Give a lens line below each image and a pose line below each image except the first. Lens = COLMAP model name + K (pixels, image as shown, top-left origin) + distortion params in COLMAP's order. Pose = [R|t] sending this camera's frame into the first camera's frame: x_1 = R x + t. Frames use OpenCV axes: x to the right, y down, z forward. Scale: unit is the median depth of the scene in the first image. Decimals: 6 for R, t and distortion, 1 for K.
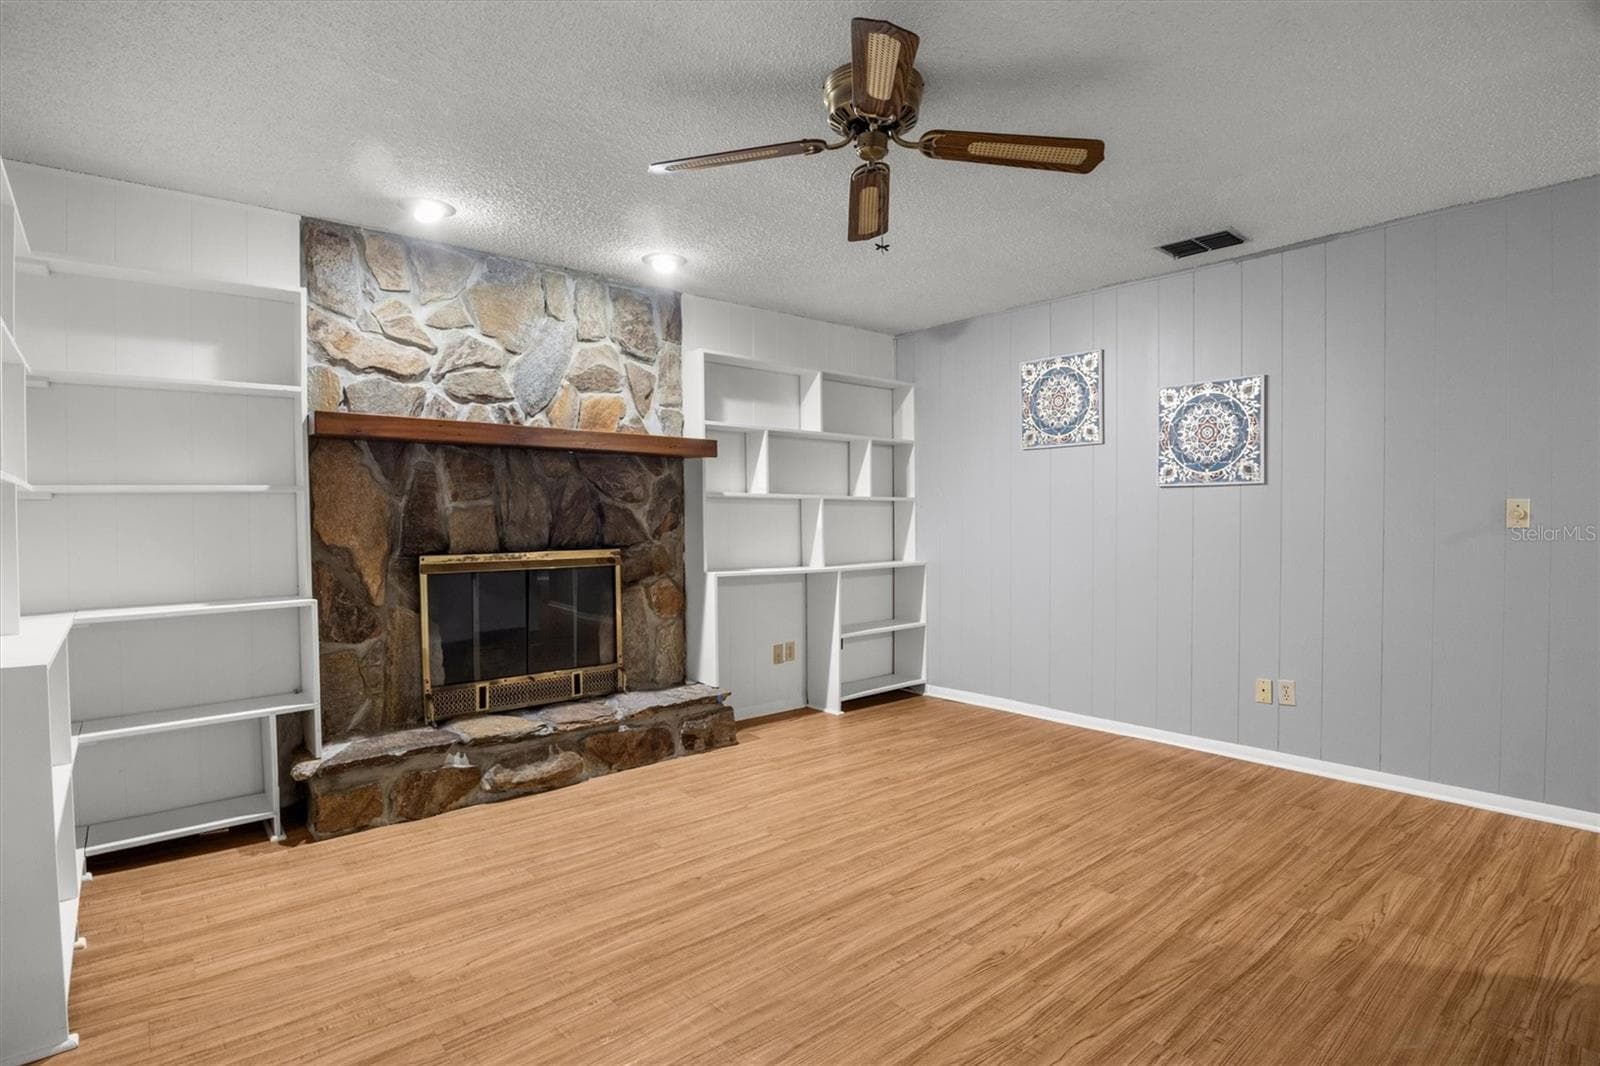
lens RADIAL K [[798.2, 0, 798.4], [0, 798.2, 532.1], [0, 0, 1]] dist [-0.017698, -0.007722]
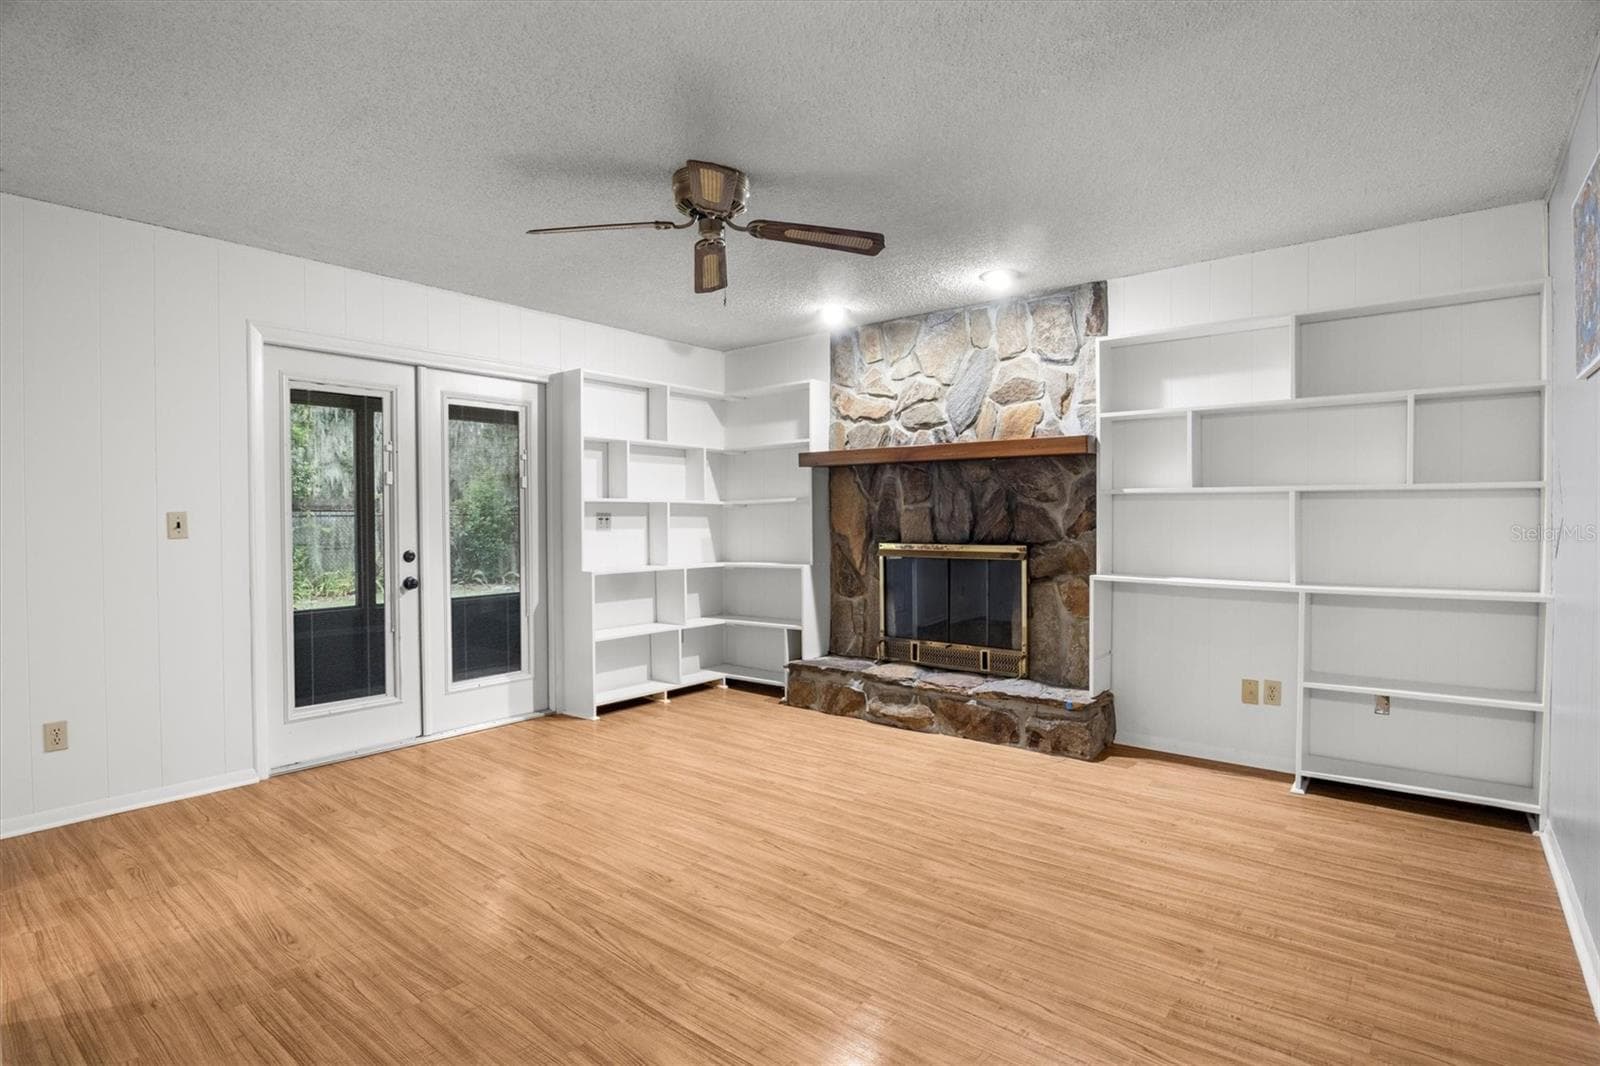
lens RADIAL K [[781.2, 0, 800.0], [0, 781.2, 533.0], [0, 0, 1]] dist [-0.018169, 0.000231]
pose [[0.187336, 0.022517, -0.982038, 0.847870], [-0.016424, 0.999669, 0.019789, -0.013382], [0.982159, 0.012421, 0.187644, 0.567842]]
